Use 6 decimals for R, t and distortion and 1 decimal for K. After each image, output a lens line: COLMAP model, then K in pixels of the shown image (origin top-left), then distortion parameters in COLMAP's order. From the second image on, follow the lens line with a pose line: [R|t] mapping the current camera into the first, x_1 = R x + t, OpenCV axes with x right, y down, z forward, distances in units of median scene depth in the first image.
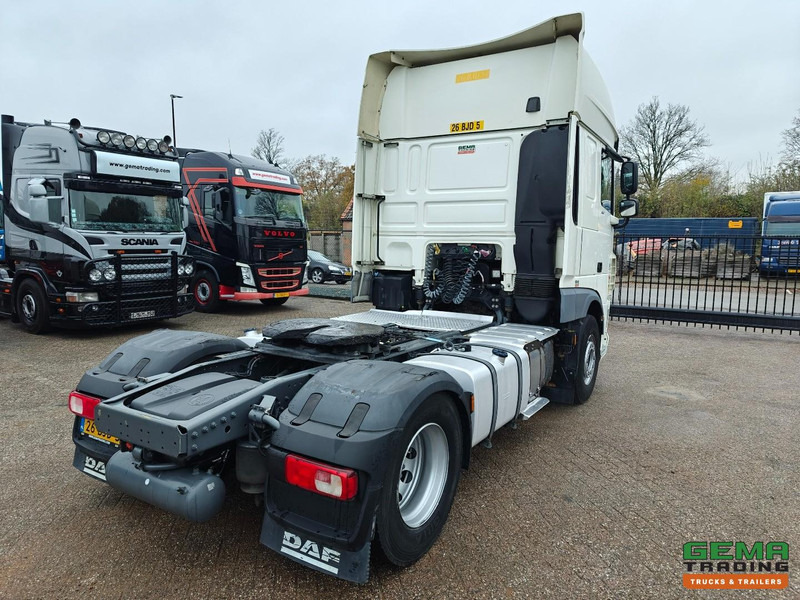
lens RADIAL K [[544.6, 0, 399.7], [0, 544.6, 302.4], [0, 0, 1]] dist [0.035411, -0.014635]
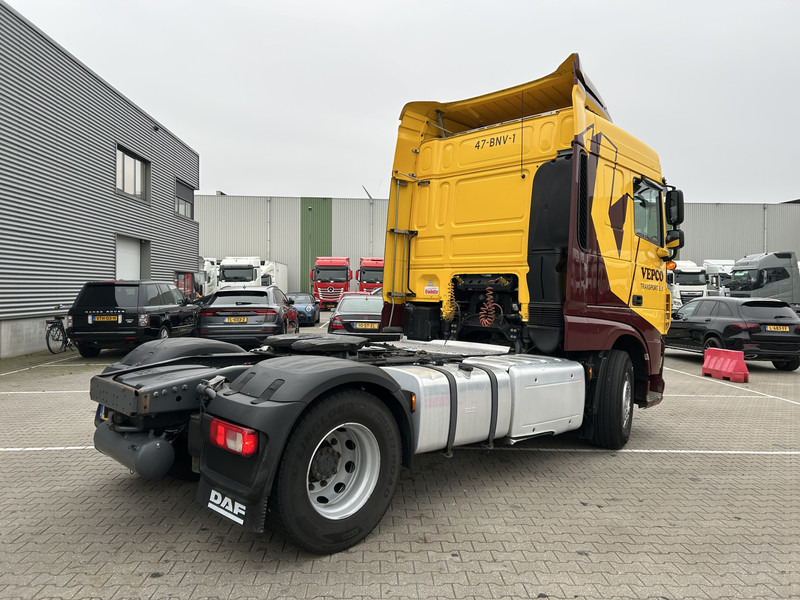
lens RADIAL K [[582.2, 0, 395.6], [0, 582.2, 299.7], [0, 0, 1]] dist [0.105796, 0.002194]
pose [[0.971274, 0.015297, -0.237473, 0.218697], [-0.042587, 0.992994, -0.110221, 0.066369], [0.234123, 0.117168, 0.965121, -0.082429]]
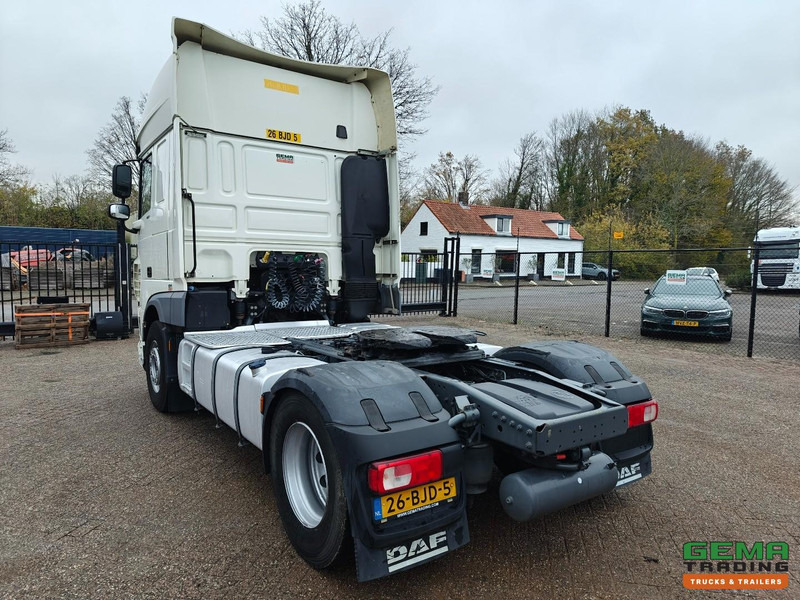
lens RADIAL K [[544.6, 0, 398.1], [0, 544.6, 305.2], [0, 0, 1]] dist [0.035411, -0.014635]
pose [[0.399644, -0.078806, 0.913277, -0.744005], [0.095099, 0.994486, 0.044199, -0.037816], [-0.911724, 0.069188, 0.404934, 0.430427]]
